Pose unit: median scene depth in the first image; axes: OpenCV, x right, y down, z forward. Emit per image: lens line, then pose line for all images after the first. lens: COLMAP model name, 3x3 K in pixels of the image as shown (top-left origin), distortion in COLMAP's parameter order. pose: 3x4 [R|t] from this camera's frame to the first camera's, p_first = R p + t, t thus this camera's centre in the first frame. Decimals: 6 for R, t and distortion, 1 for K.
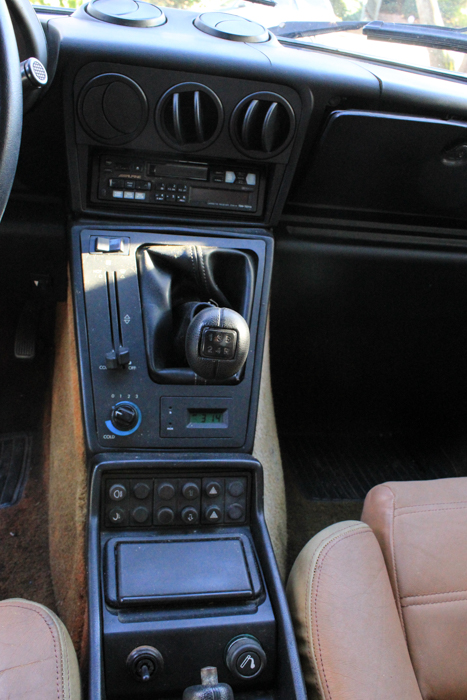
lens RADIAL K [[620.2, 0, 235.6], [0, 620.2, 337.7], [0, 0, 1]] dist [-0.172418, 0.153908]
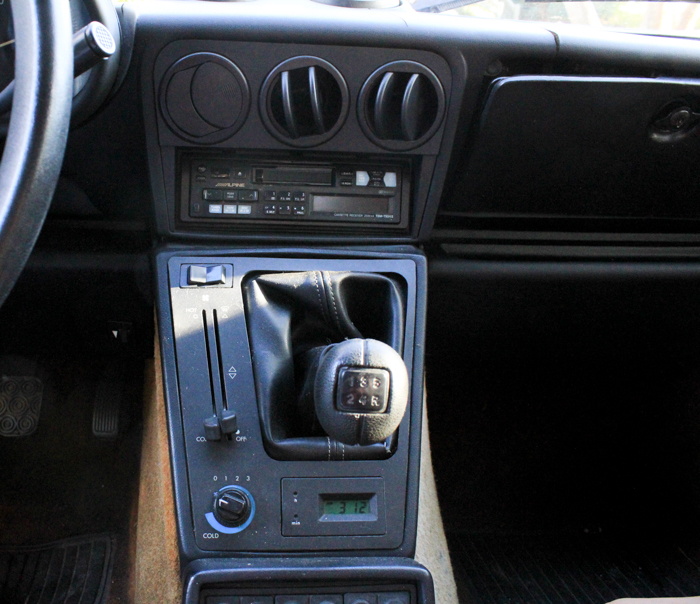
lens RADIAL K [[743.3, 0, 249.5], [0, 743.3, 299.2], [0, 0, 1]] dist [-0.161471, 0.120633]
pose [[0.986444, -0.054399, -0.154821, -0.013822], [0.028564, 0.985973, -0.164441, 0.029428], [0.161594, 0.157790, 0.974161, 0.125428]]
